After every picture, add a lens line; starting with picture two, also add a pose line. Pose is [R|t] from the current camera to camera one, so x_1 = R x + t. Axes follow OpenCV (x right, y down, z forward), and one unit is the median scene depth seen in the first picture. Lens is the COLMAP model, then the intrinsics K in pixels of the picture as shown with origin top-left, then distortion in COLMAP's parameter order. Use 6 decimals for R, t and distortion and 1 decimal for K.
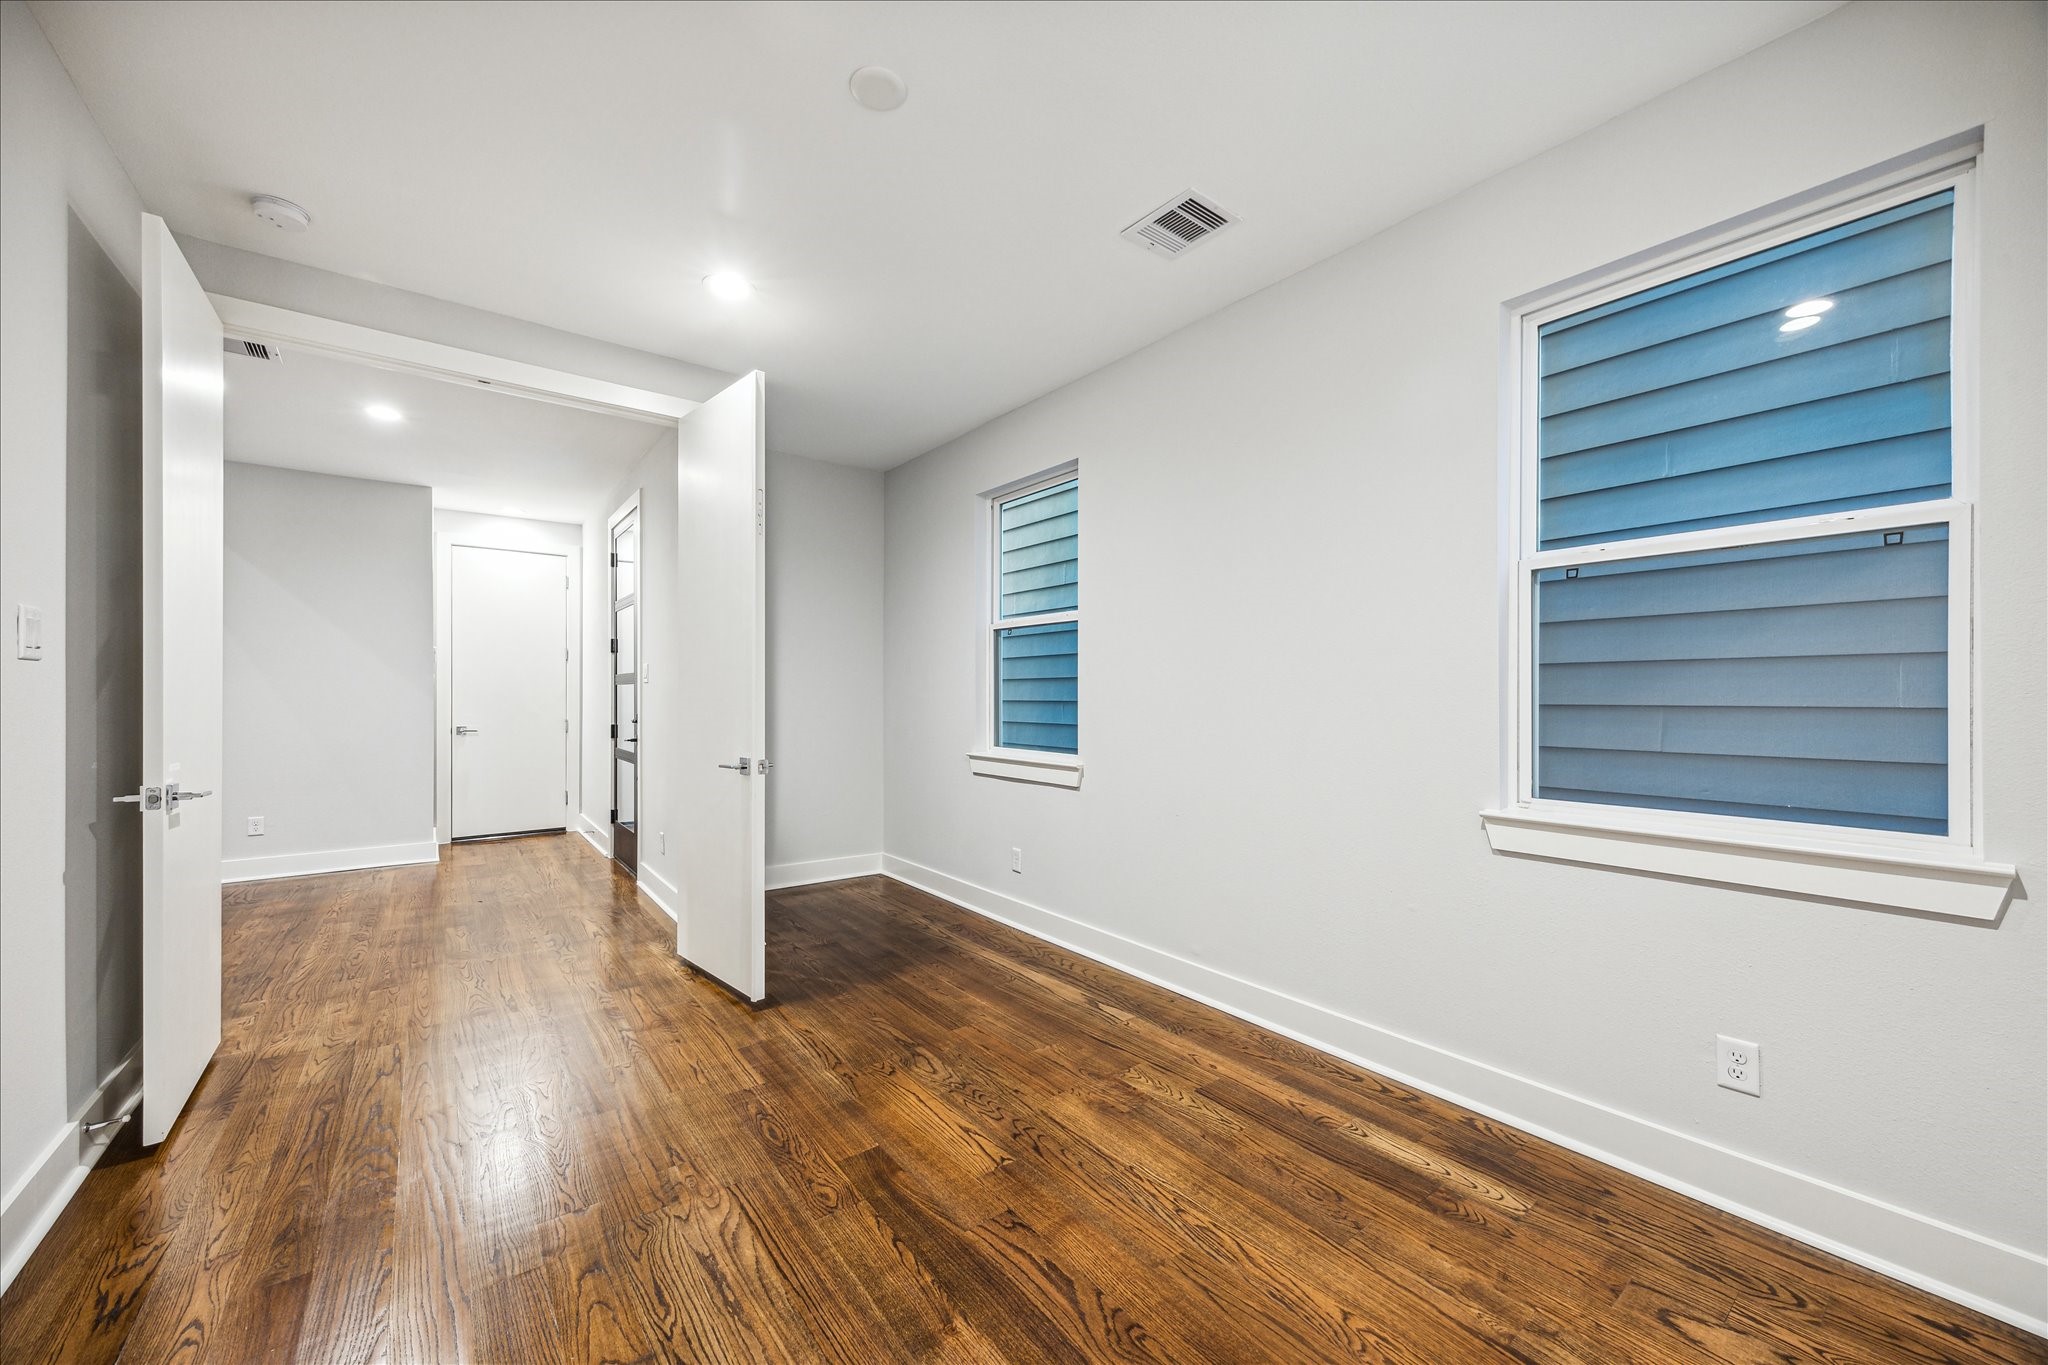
lens RADIAL K [[753.3, 0, 1028.8], [0, 753.3, 691.9], [0, 0, 1]] dist [0.007606, -0.000385]
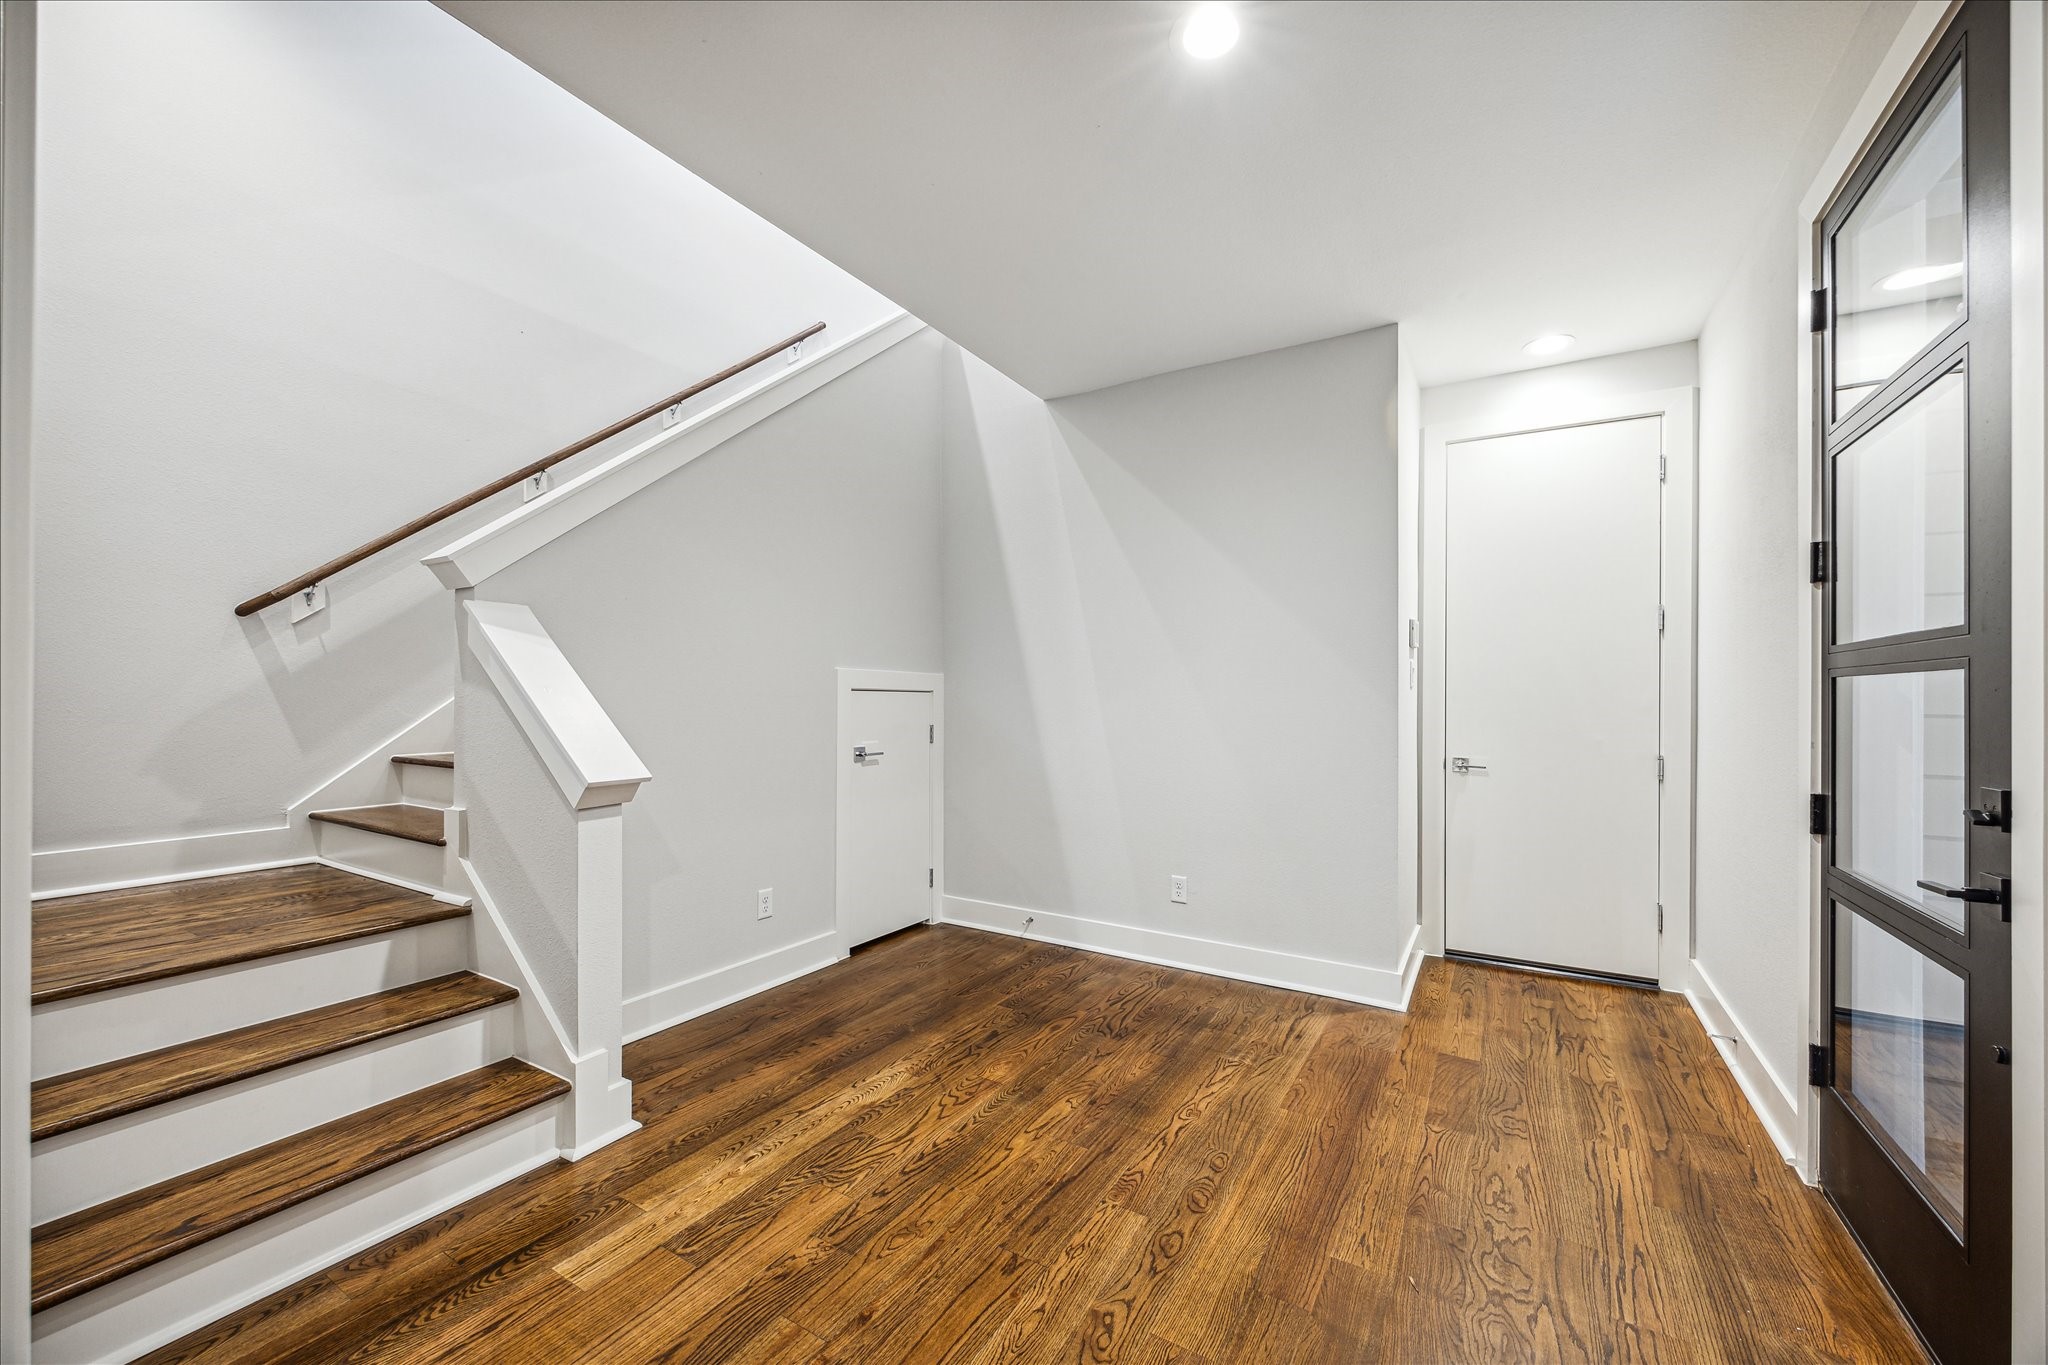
lens RADIAL K [[798.6, 0, 1028.5], [0, 798.6, 693.6], [0, 0, 1]] dist [-0.000758, -0.000029]
pose [[0.356220, -0.000489, -0.934402, -0.305171], [-0.005131, 0.999984, -0.002480, 0.000612], [0.934388, 0.005678, 0.356212, 0.481848]]
